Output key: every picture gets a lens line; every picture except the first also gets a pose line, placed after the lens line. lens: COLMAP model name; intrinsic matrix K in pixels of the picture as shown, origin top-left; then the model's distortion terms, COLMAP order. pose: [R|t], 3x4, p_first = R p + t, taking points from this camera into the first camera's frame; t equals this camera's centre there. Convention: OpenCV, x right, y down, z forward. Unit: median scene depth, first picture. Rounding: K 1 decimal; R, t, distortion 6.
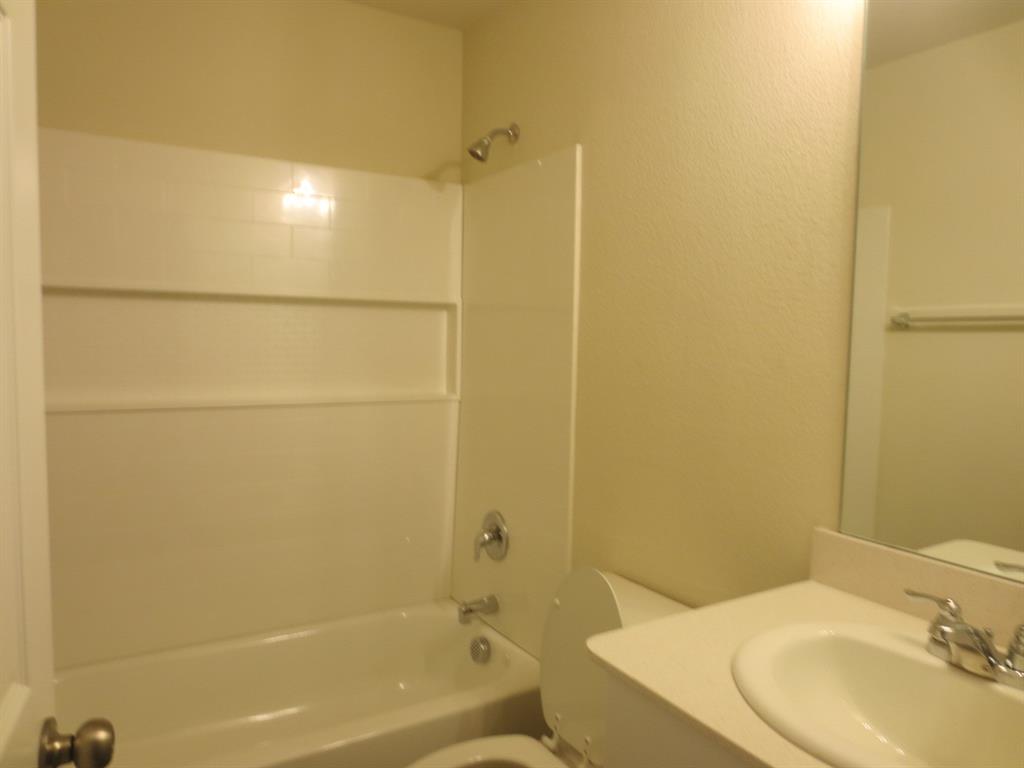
lens RADIAL K [[722.7, 0, 512.3], [0, 722.7, 384.2], [0, 0, 1]] dist [-0.044701, 0.025456]
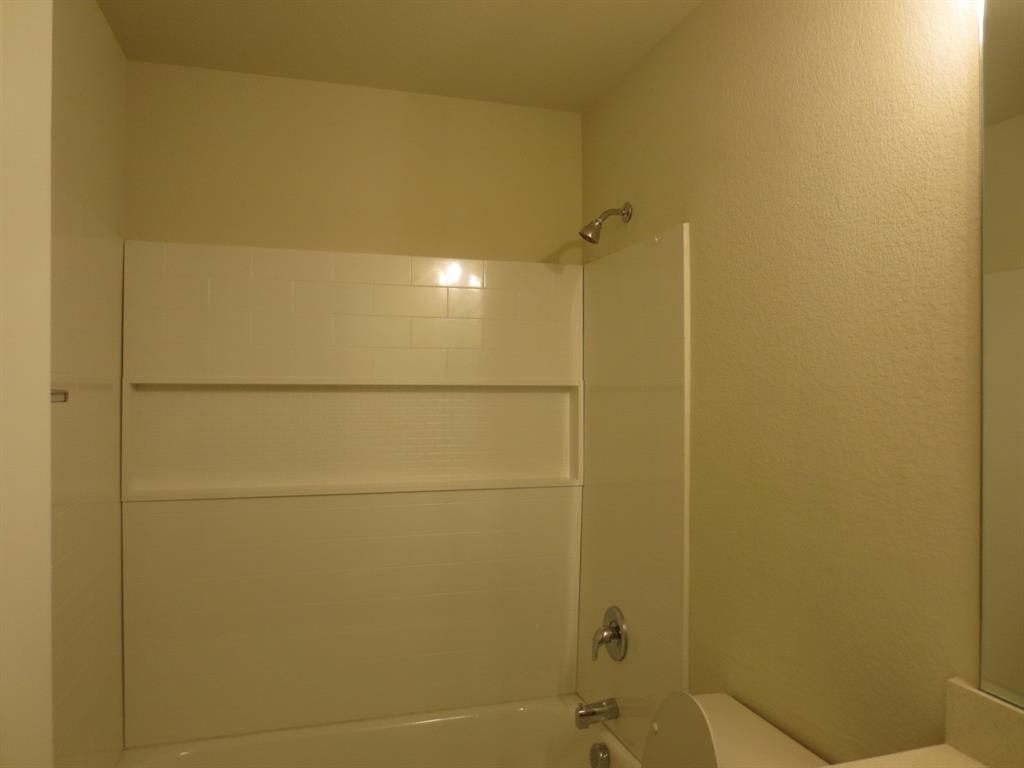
lens RADIAL K [[722.7, 0, 510.7], [0, 722.7, 383.5], [0, 0, 1]] dist [-0.044701, 0.025456]
pose [[0.966736, -0.022738, -0.254762, 0.091715], [0.003453, 0.997110, -0.075894, -0.044821], [0.255751, 0.072489, 0.964021, 0.038957]]
